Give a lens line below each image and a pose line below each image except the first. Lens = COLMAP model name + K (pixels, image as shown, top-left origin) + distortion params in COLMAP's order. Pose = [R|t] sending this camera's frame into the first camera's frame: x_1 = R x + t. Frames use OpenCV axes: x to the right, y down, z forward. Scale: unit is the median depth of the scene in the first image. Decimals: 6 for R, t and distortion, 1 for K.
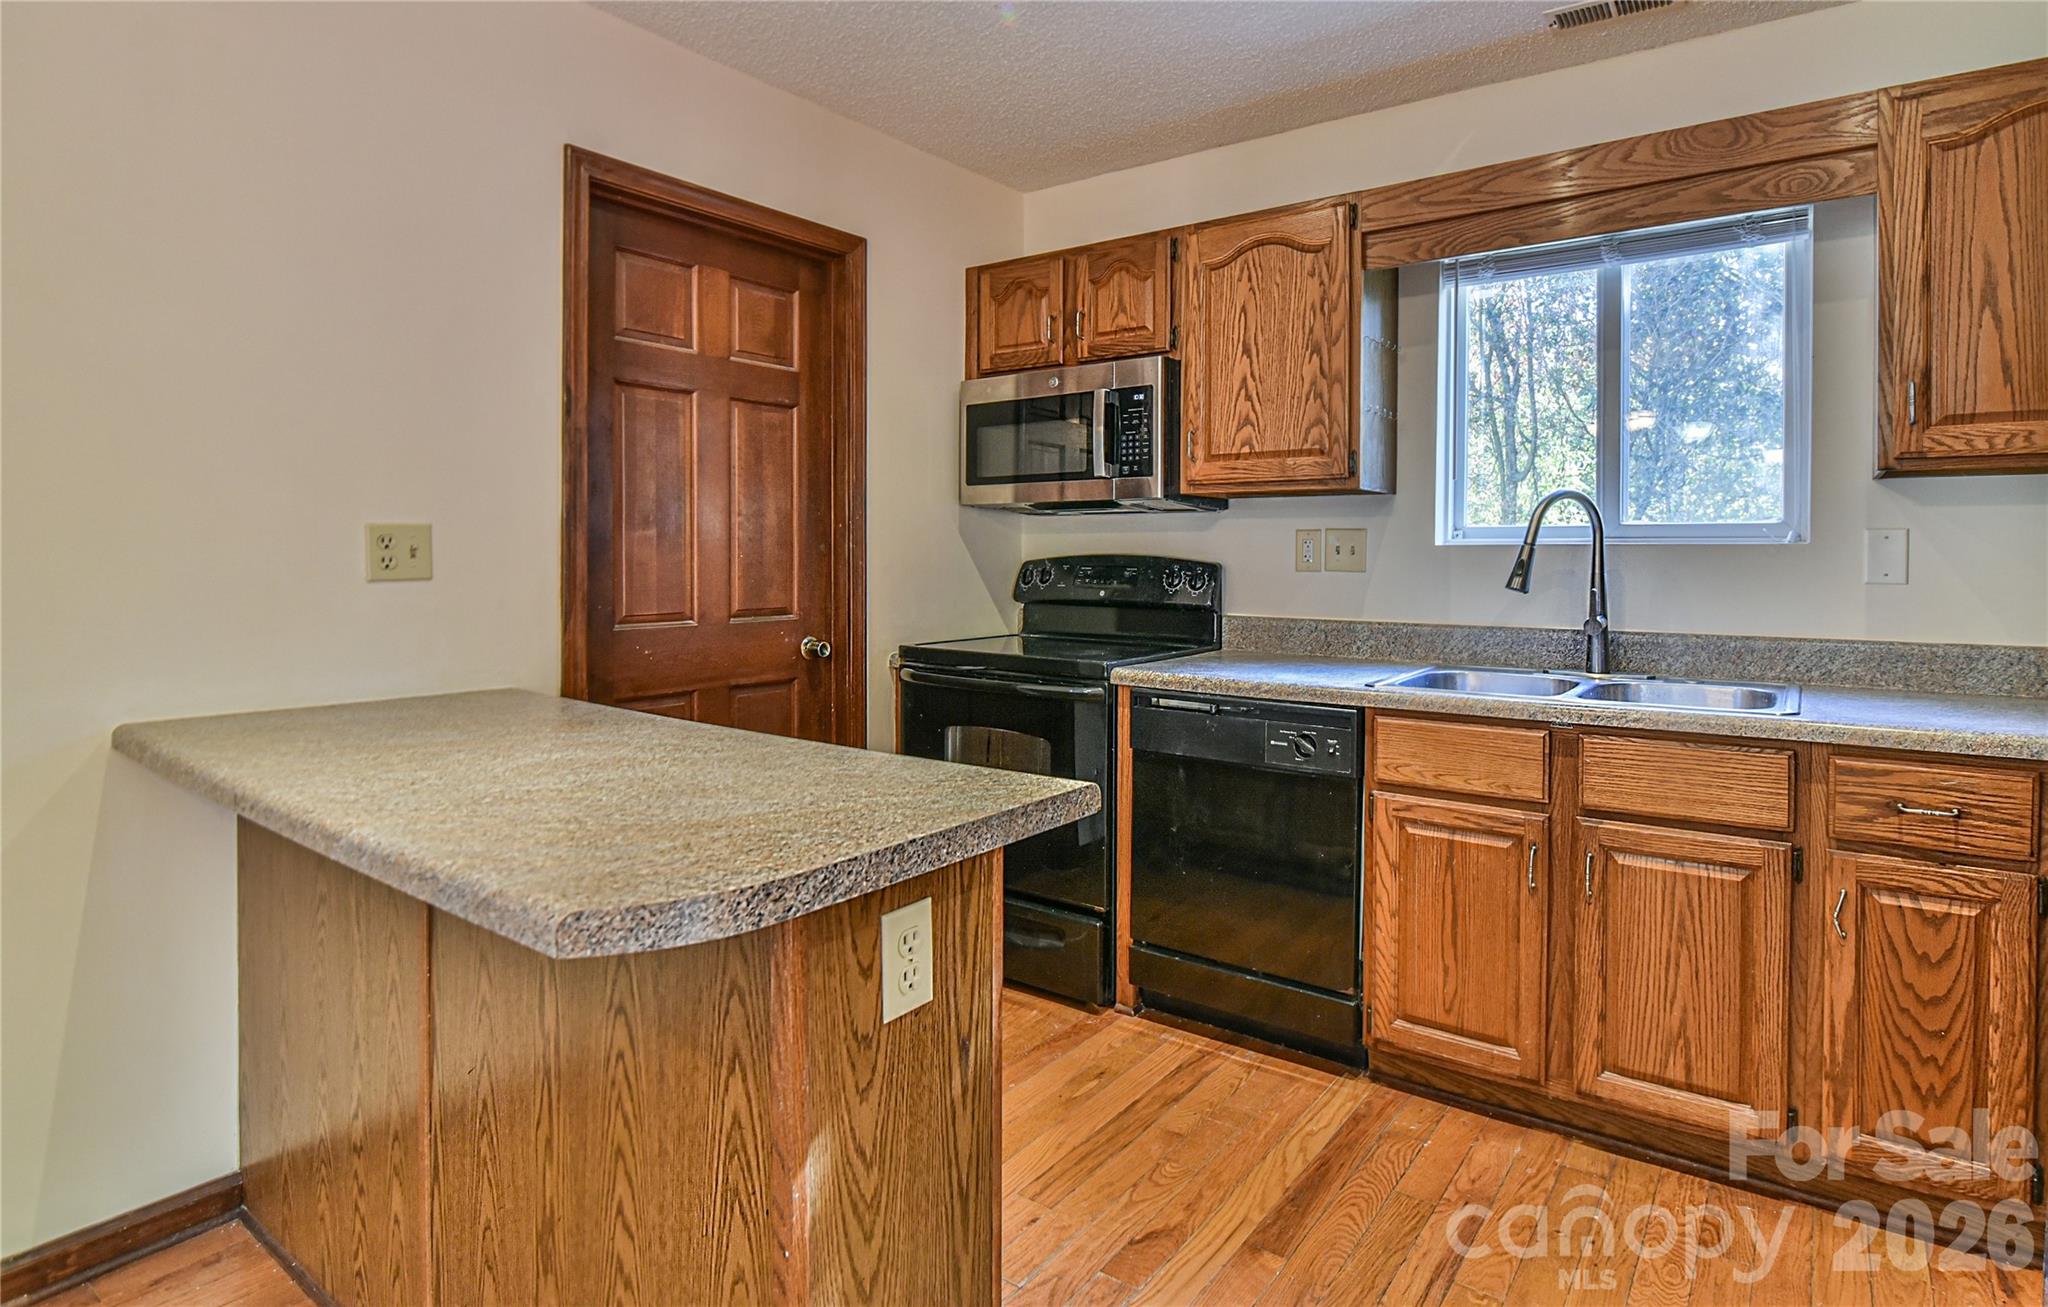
lens RADIAL K [[1037.1, 0, 1123.0], [0, 1037.1, 564.0], [0, 0, 1]] dist [-0.019145, 0.000383]
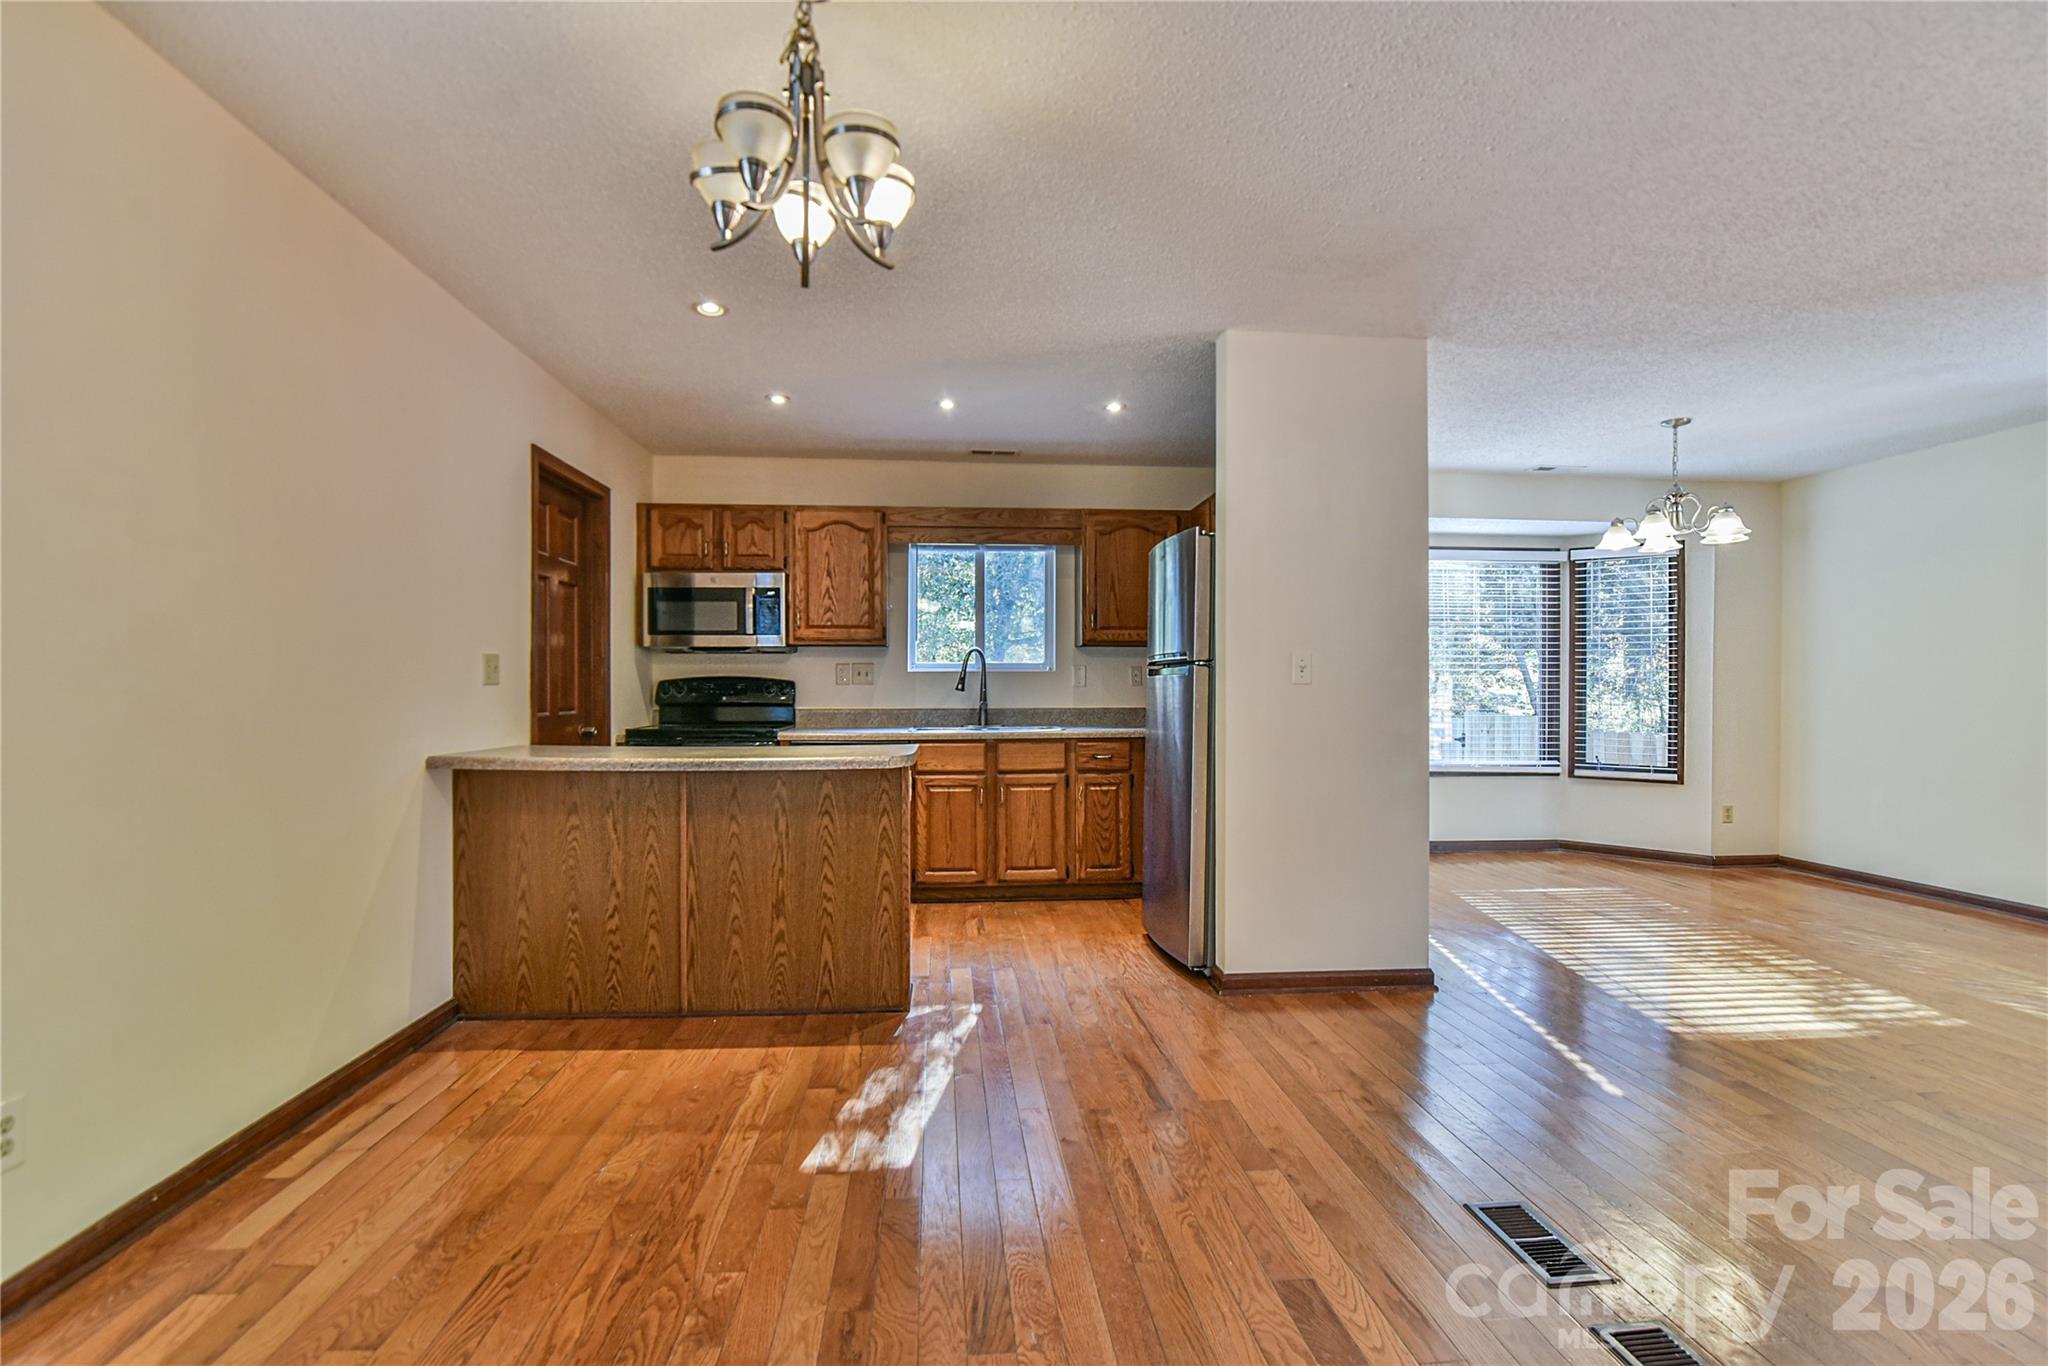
lens RADIAL K [[935.4, 0, 1013.5], [0, 935.4, 693.7], [0, 0, 1]] dist [-0.021134, 0.001105]
pose [[0.782967, -0.007570, 0.622017, -0.817237], [0.009770, 0.999952, -0.000129, 0.033545], [-0.621986, 0.006179, 0.783004, -0.721642]]
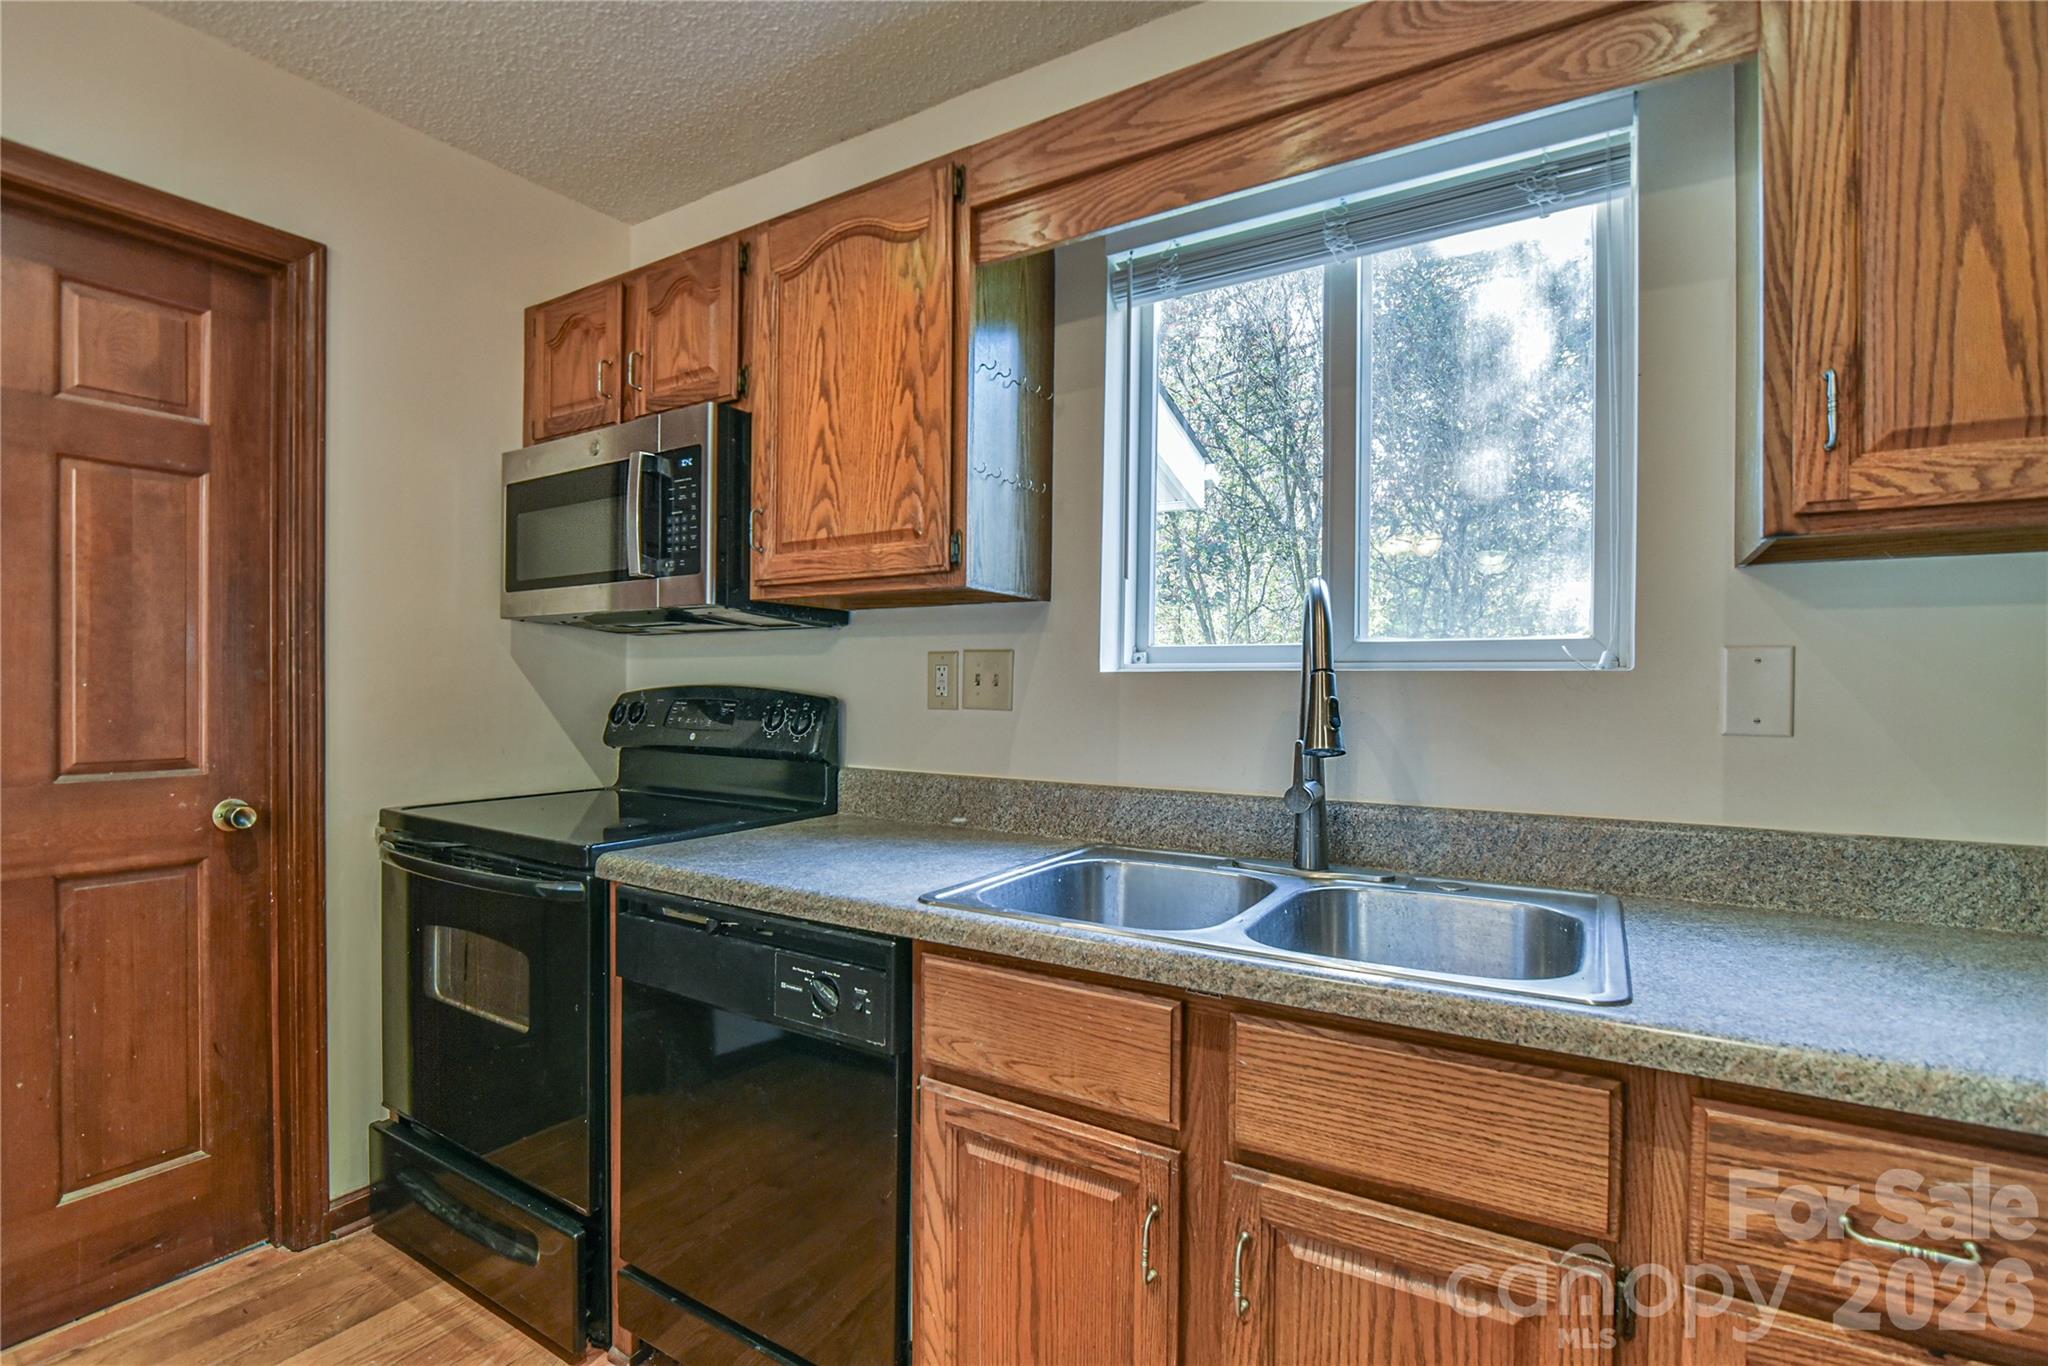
lens RADIAL K [[935.4, 0, 1013.5], [0, 935.4, 693.7], [0, 0, 1]] dist [-0.021134, 0.001105]
pose [[0.999691, 0.003102, 0.024678, 0.257677], [-0.003058, 0.999994, -0.001808, -0.003193], [-0.024684, 0.001732, 0.999694, 0.415661]]
